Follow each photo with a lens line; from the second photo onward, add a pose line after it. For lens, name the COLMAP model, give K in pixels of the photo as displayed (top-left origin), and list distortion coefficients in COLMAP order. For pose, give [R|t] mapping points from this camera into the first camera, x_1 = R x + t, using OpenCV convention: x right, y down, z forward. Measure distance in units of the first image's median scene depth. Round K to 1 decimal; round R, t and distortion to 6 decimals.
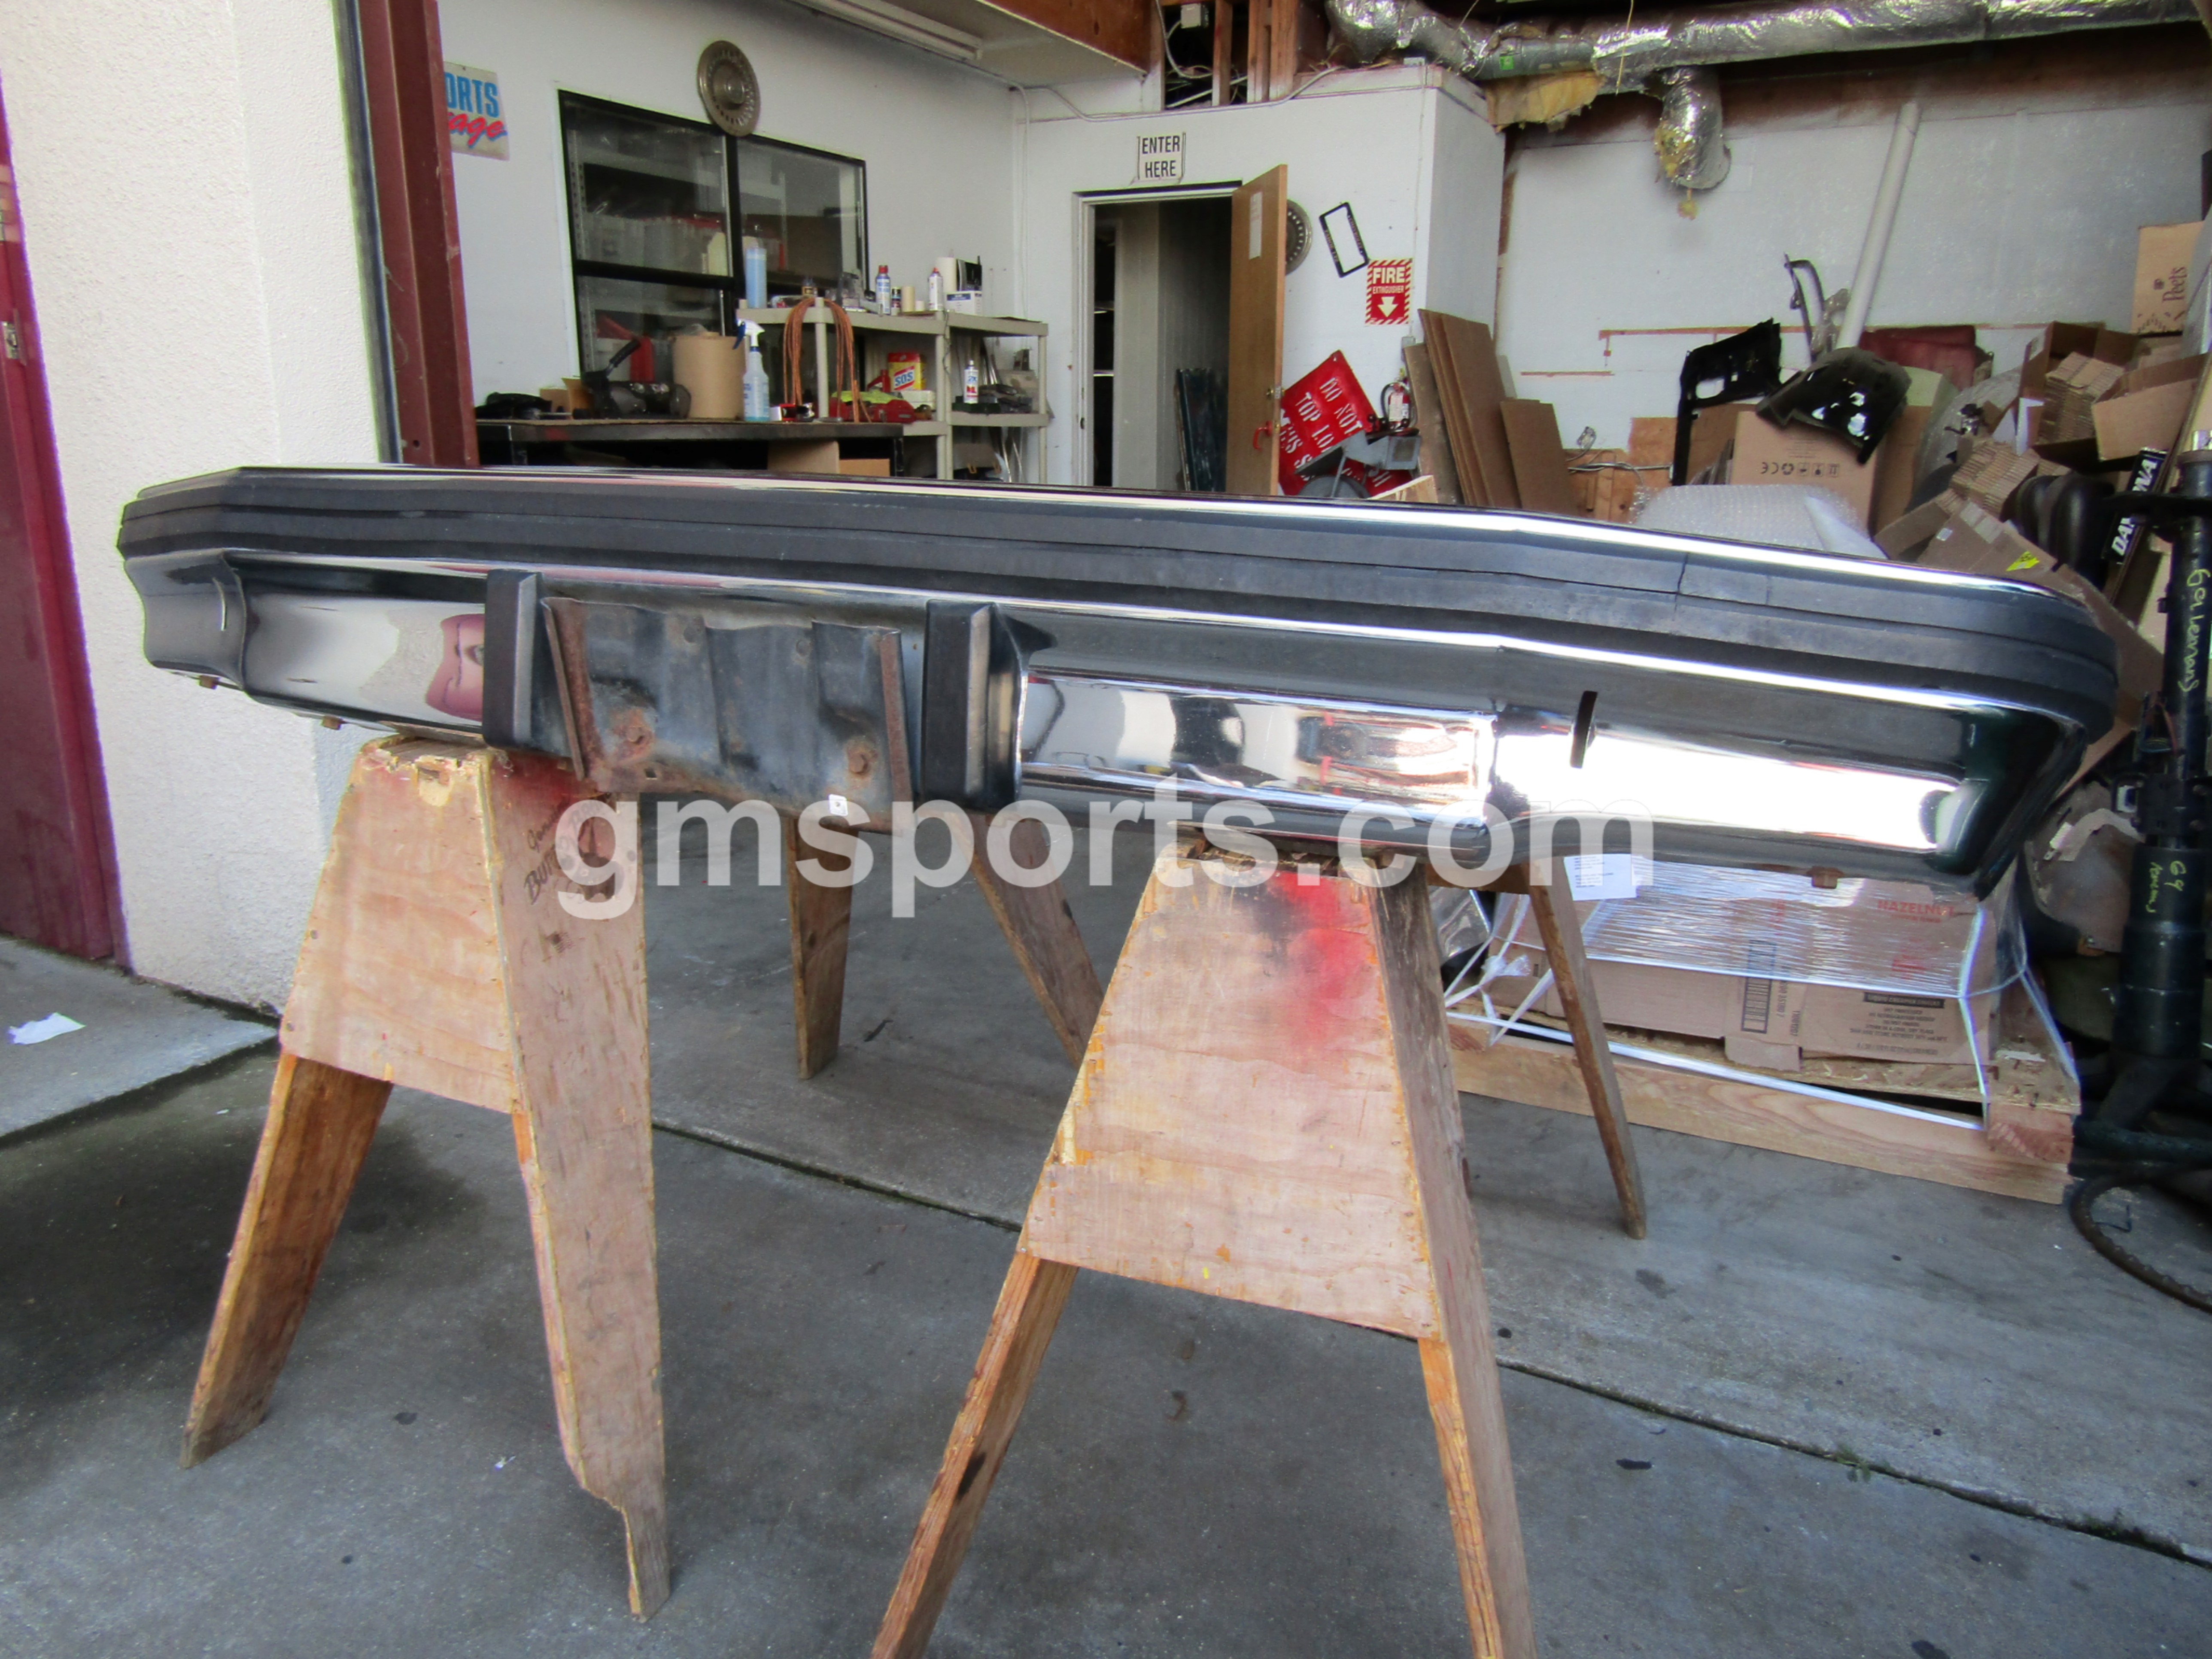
lens RADIAL K [[1573.0, 0, 1110.3], [0, 1573.0, 841.1], [0, 0, 1]] dist [-0.006840, 0.001468]
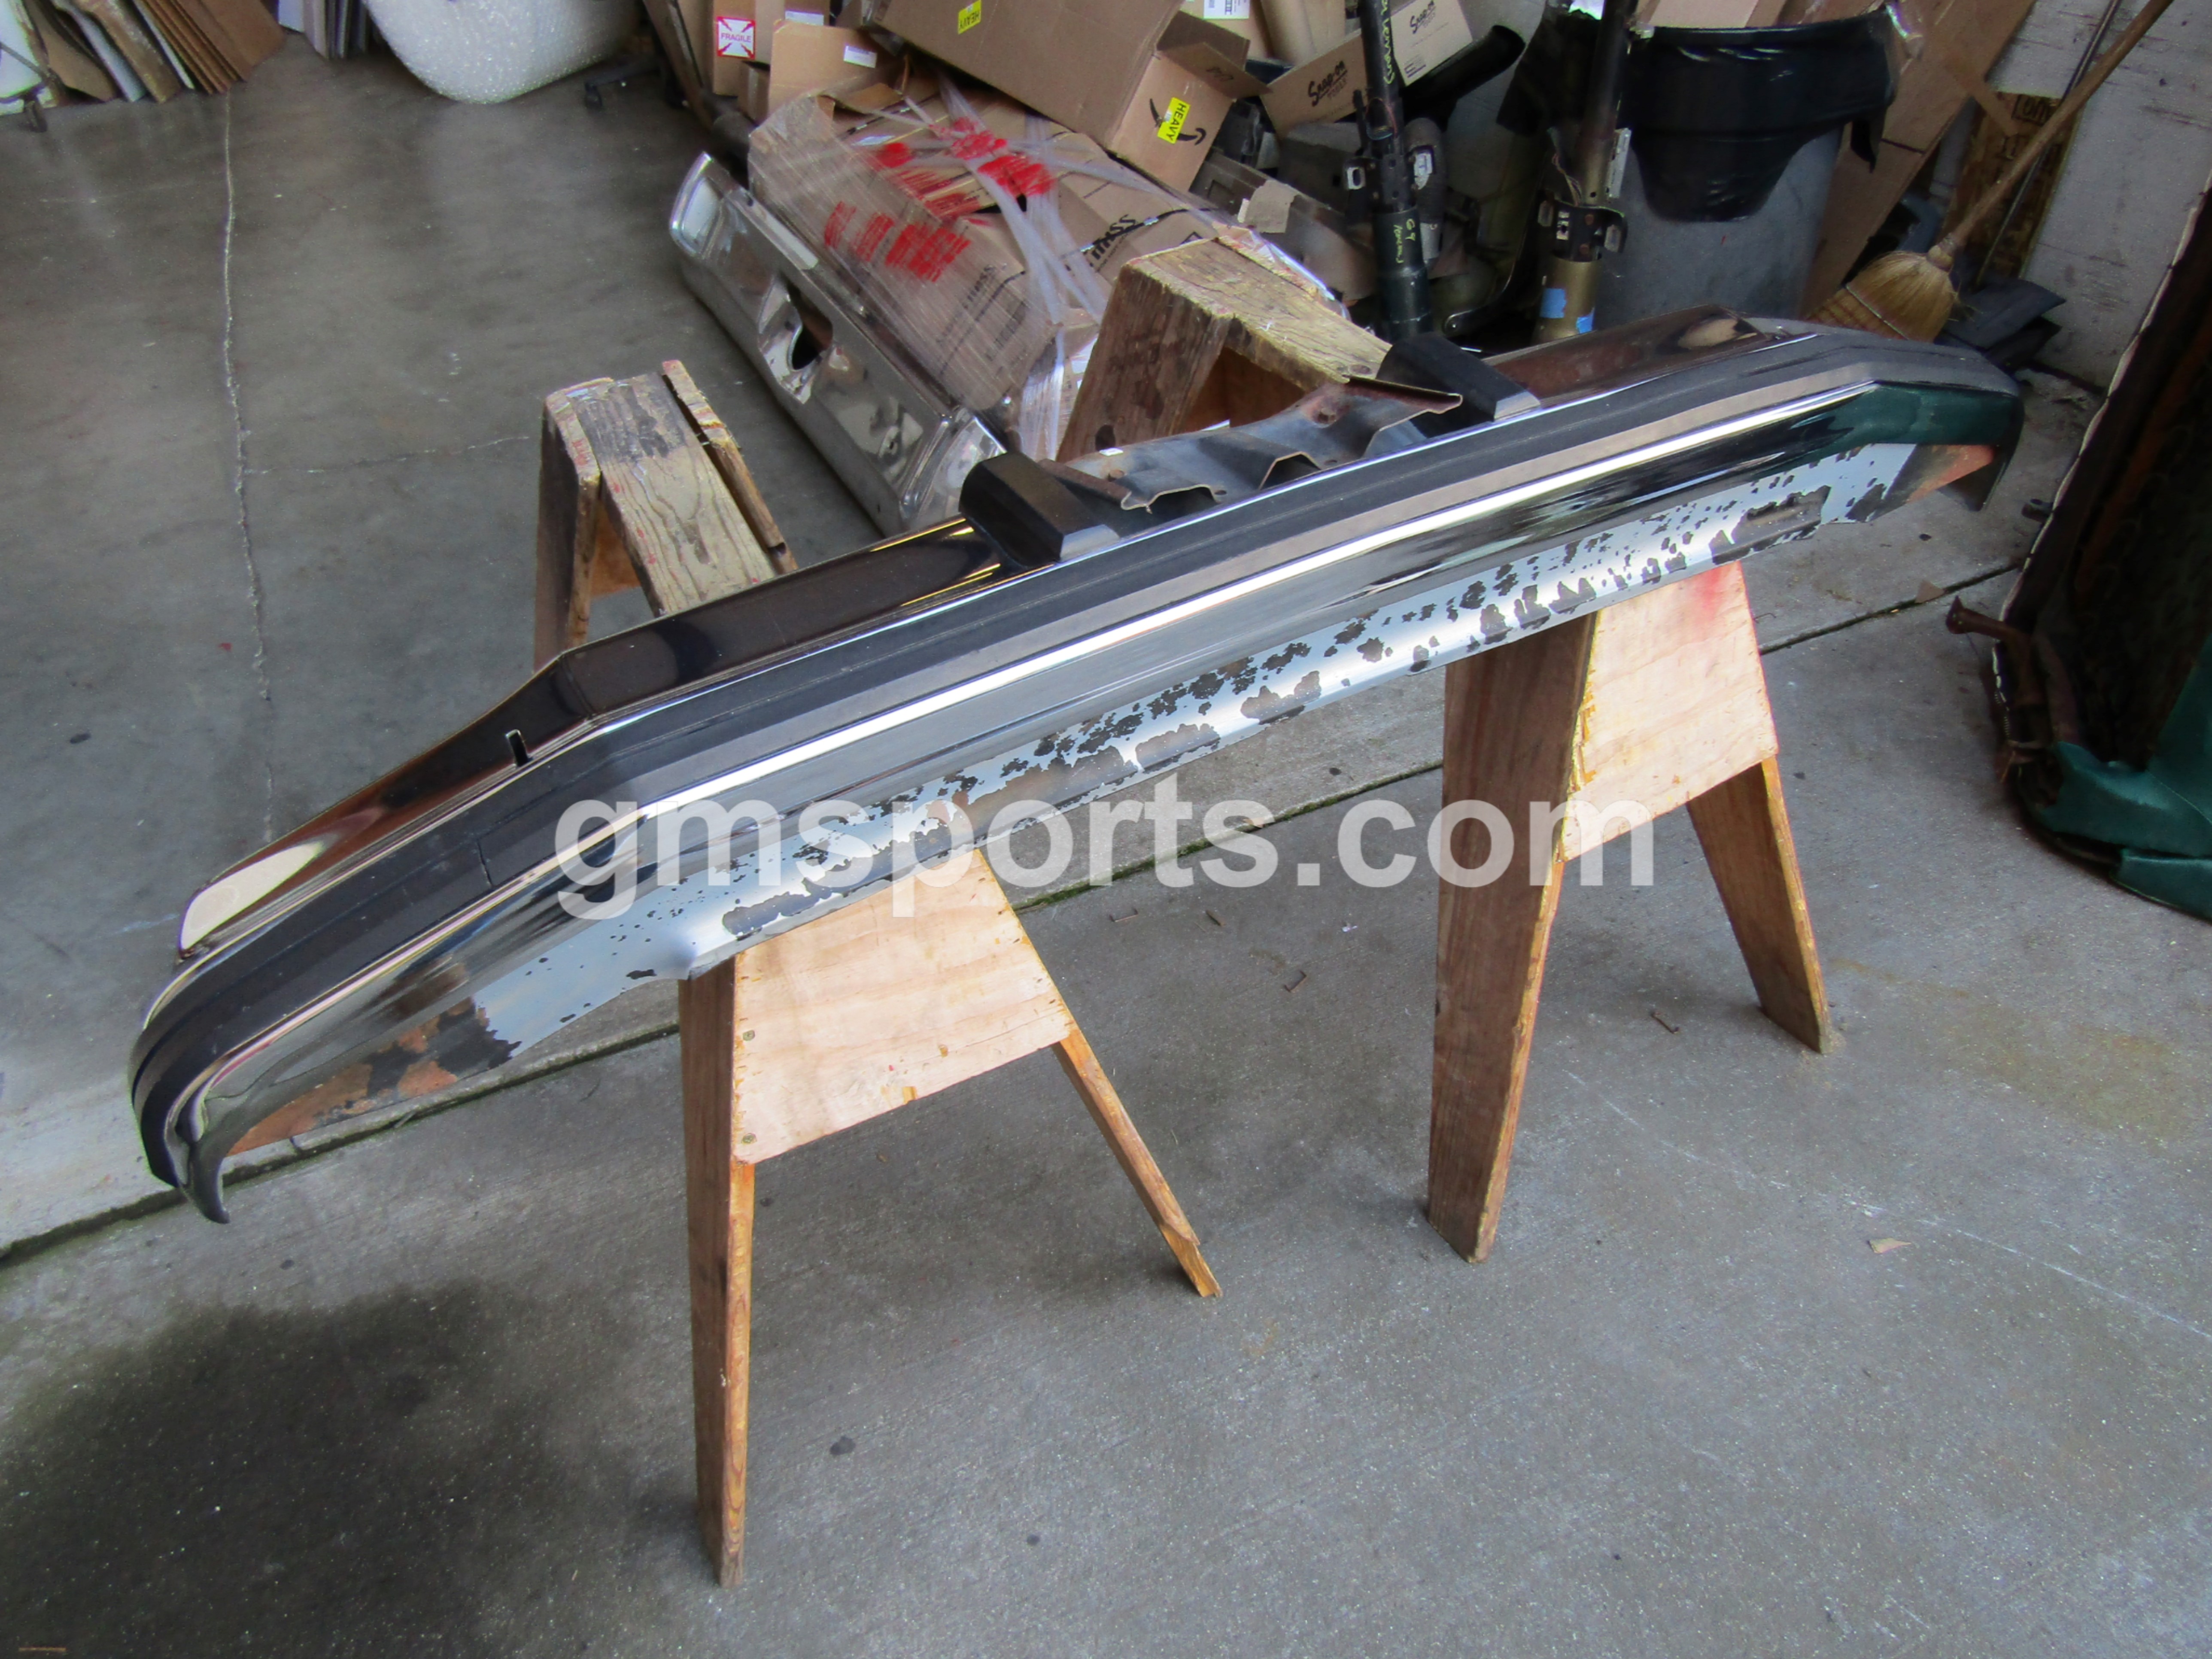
lens RADIAL K [[1573.0, 0, 1098.5], [0, 1573.0, 828.2], [0, 0, 1]] dist [-0.006840, 0.001468]
pose [[0.611620, -0.536218, 0.581714, -0.592503], [0.277057, 0.833884, 0.477365, -0.292408], [-0.741054, -0.130798, 0.658583, 0.266615]]
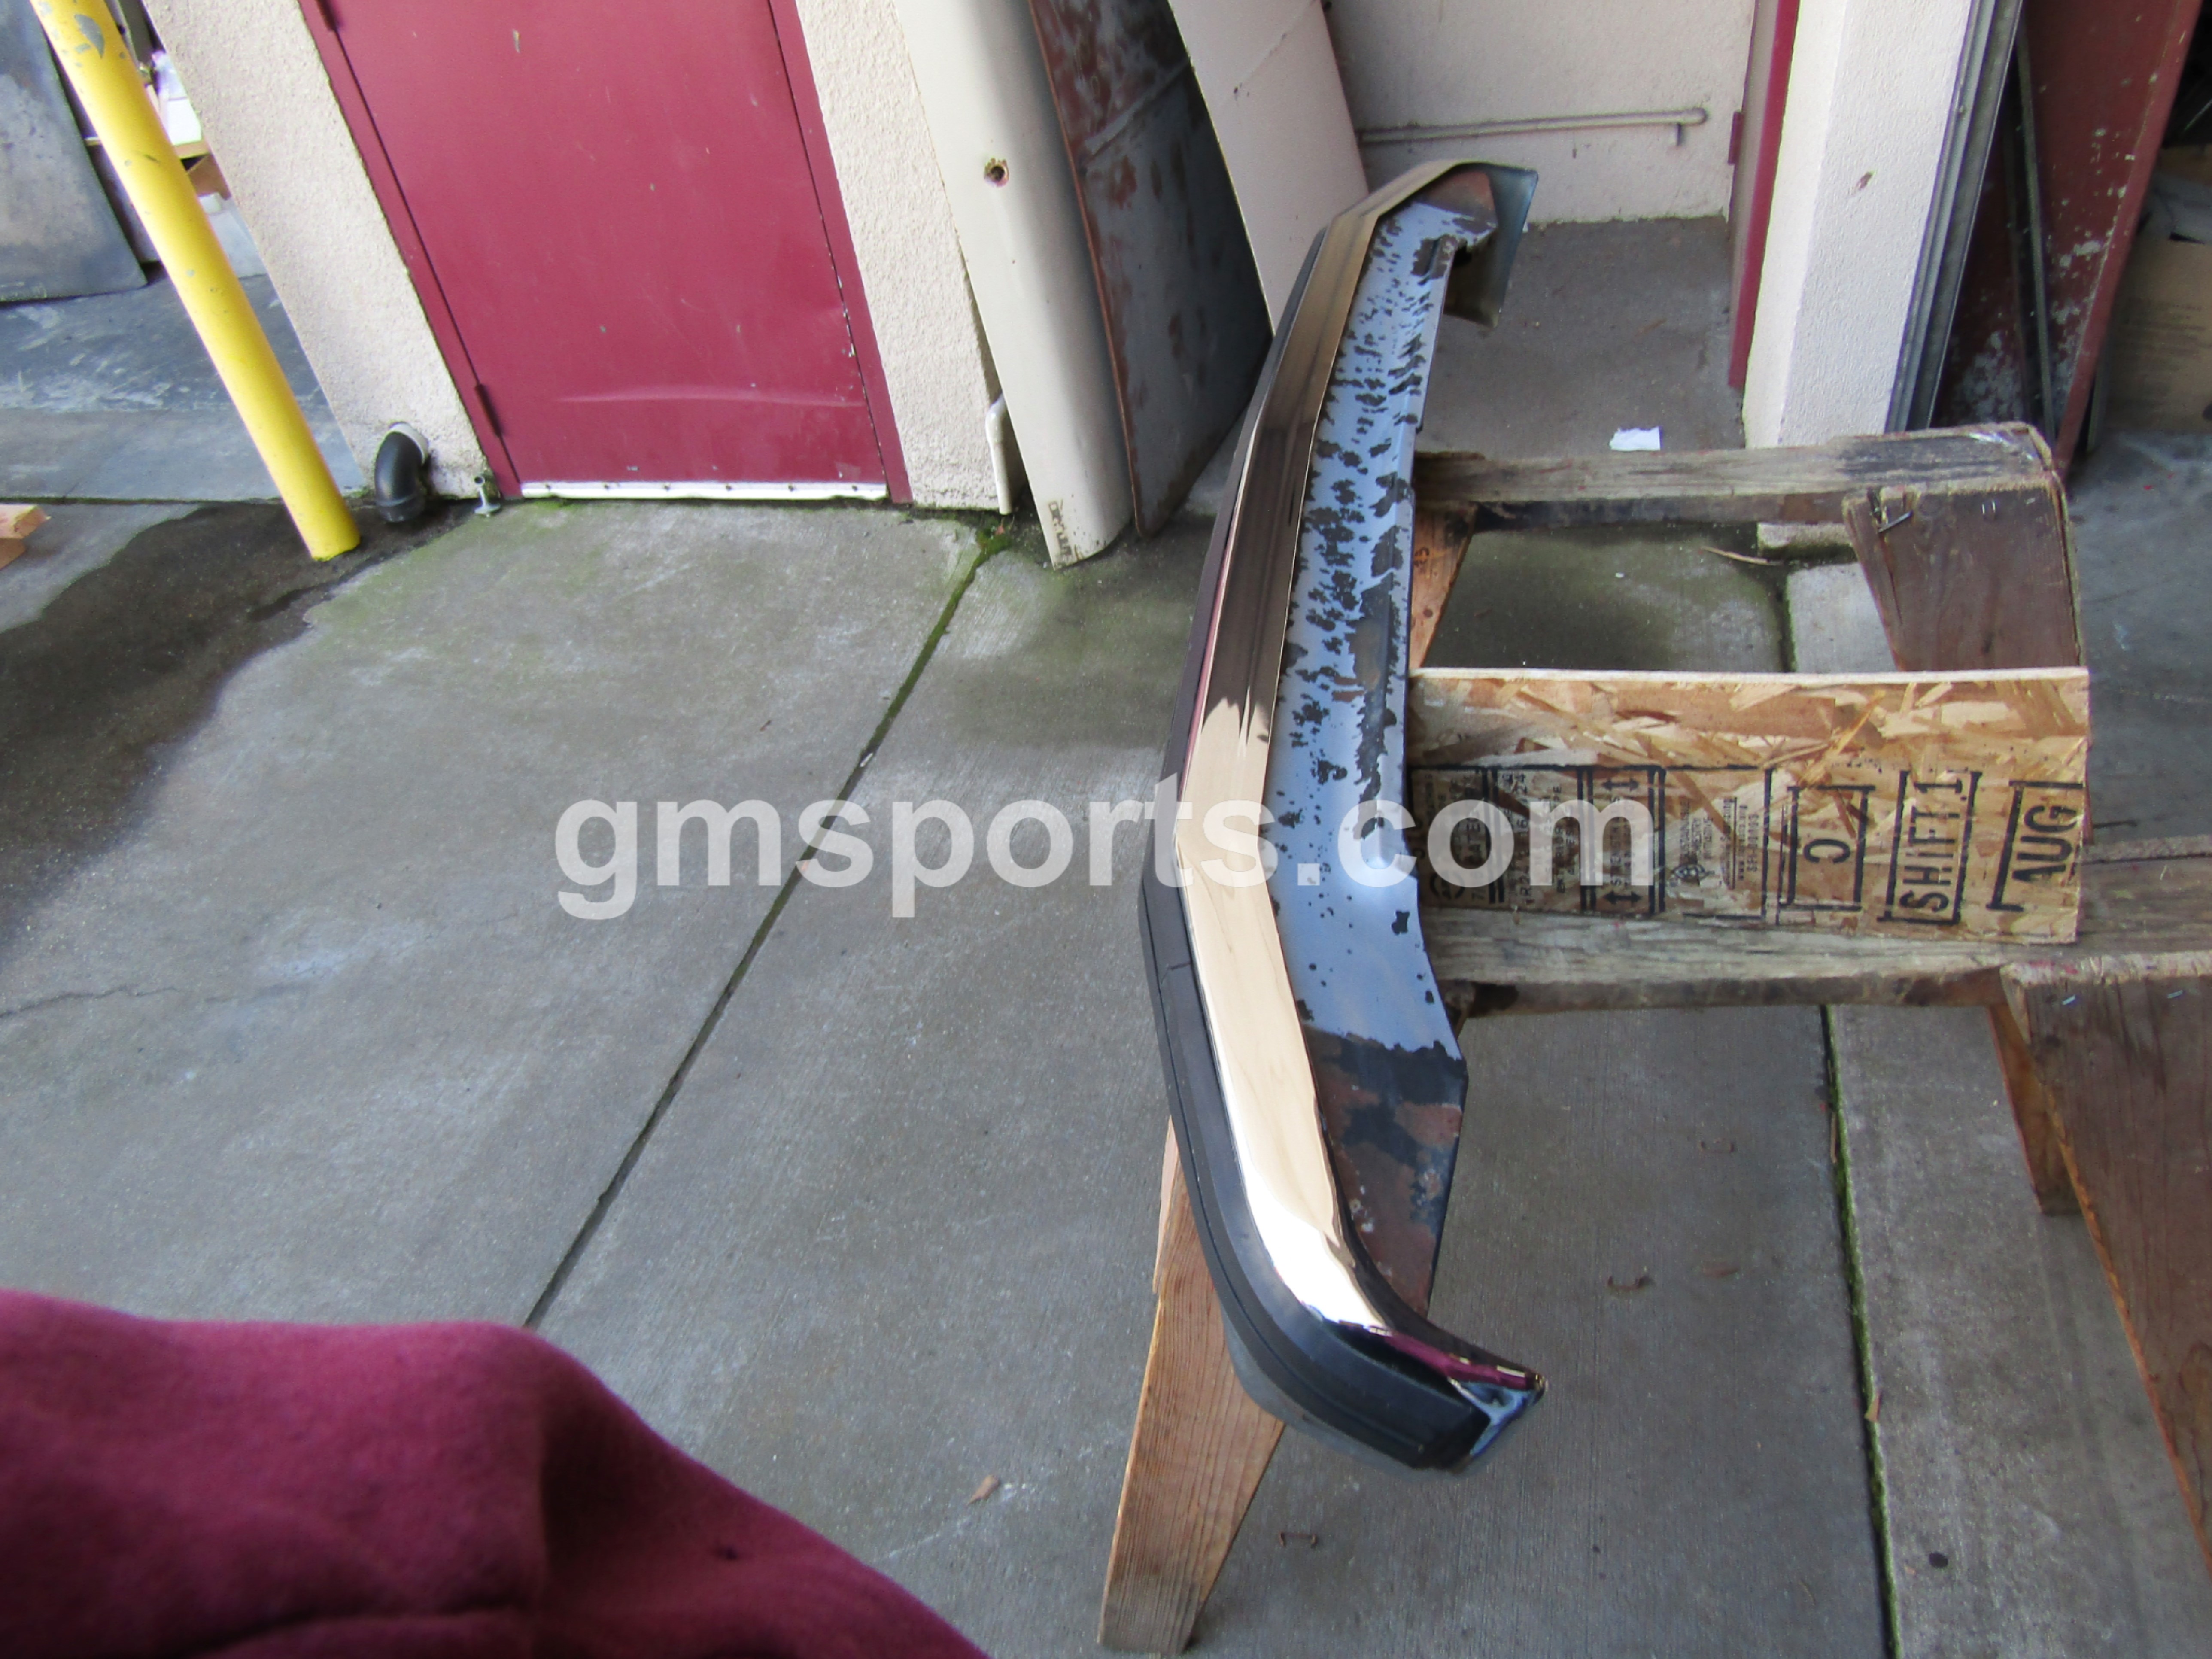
lens RADIAL K [[1573.0, 0, 1097.5], [0, 1573.0, 832.0], [0, 0, 1]] dist [-0.006840, 0.001468]
pose [[0.186637, -0.320203, 0.928782, -0.891287], [0.947411, -0.191496, -0.256400, 0.017879], [0.259958, 0.927793, 0.267624, 0.553870]]
